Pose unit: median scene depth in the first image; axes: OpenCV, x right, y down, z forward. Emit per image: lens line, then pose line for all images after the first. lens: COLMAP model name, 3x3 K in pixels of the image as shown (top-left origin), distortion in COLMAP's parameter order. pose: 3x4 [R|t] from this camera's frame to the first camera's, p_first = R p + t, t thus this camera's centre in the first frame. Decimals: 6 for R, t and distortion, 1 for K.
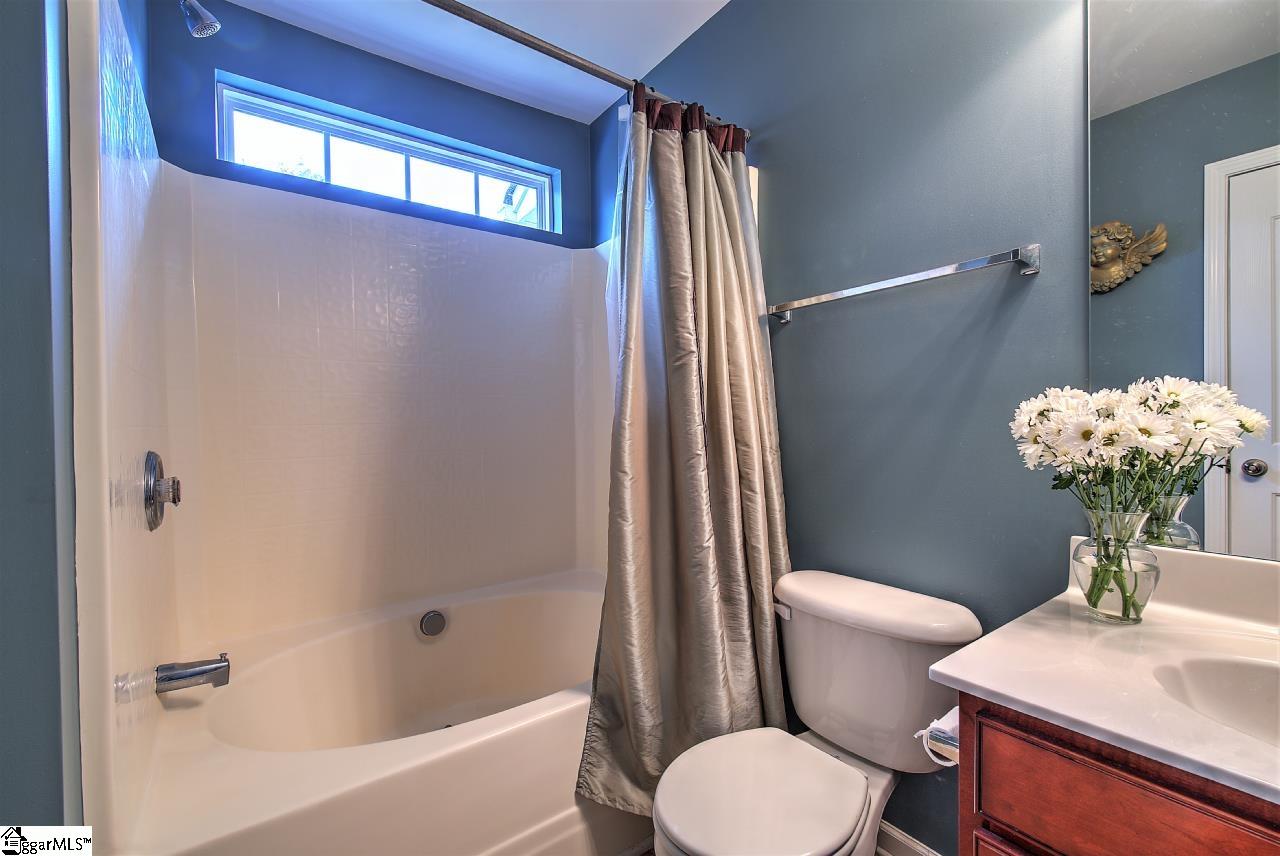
lens RADIAL K [[550.4, 0, 640.2], [0, 550.4, 427.1], [0, 0, 1]] dist [0.005045, -0.000768]
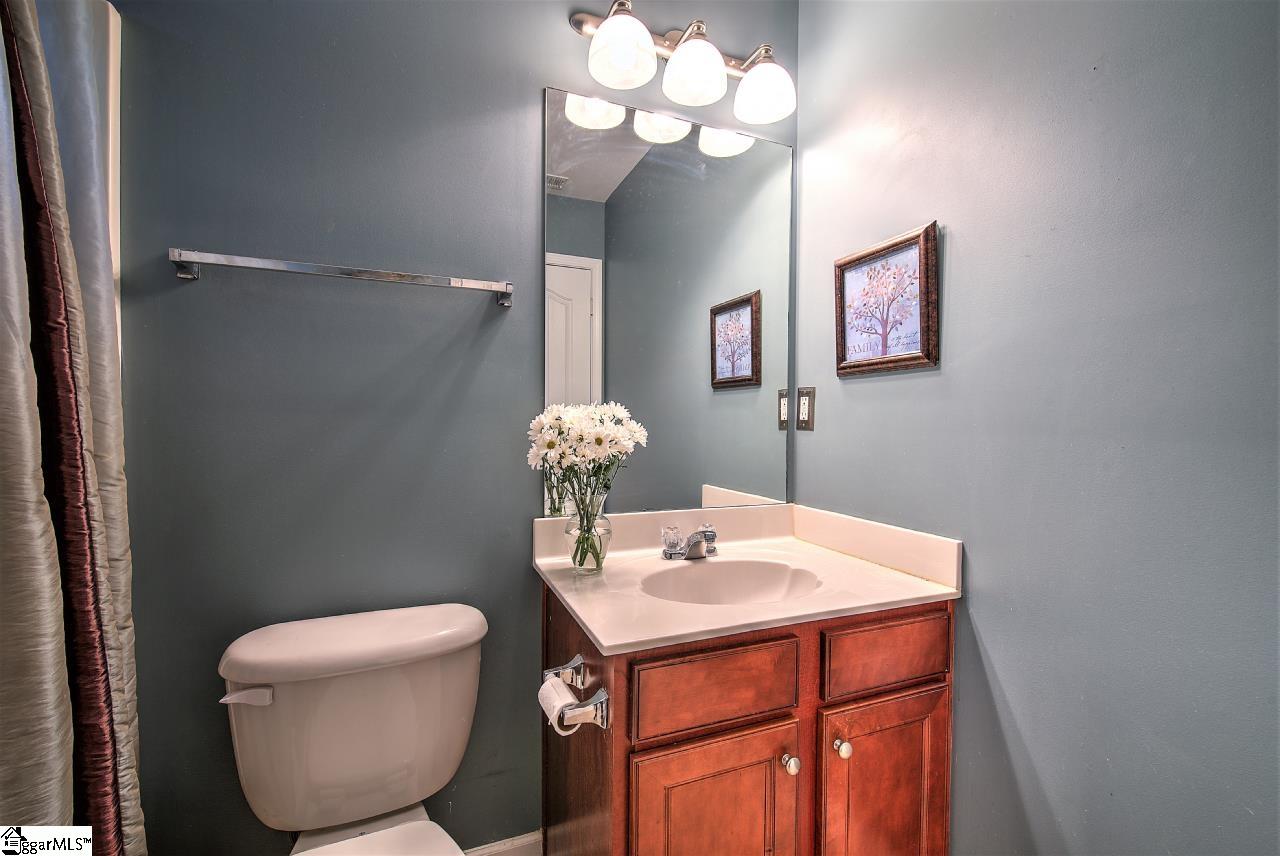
lens RADIAL K [[550.4, 0, 640.5], [0, 550.4, 429.3], [0, 0, 1]] dist [0.005045, -0.000768]
pose [[0.247045, -0.004738, 0.968993, -0.456500], [0.001200, 0.999989, 0.004584, -0.018027], [-0.969003, 0.000030, 0.247048, 0.517316]]
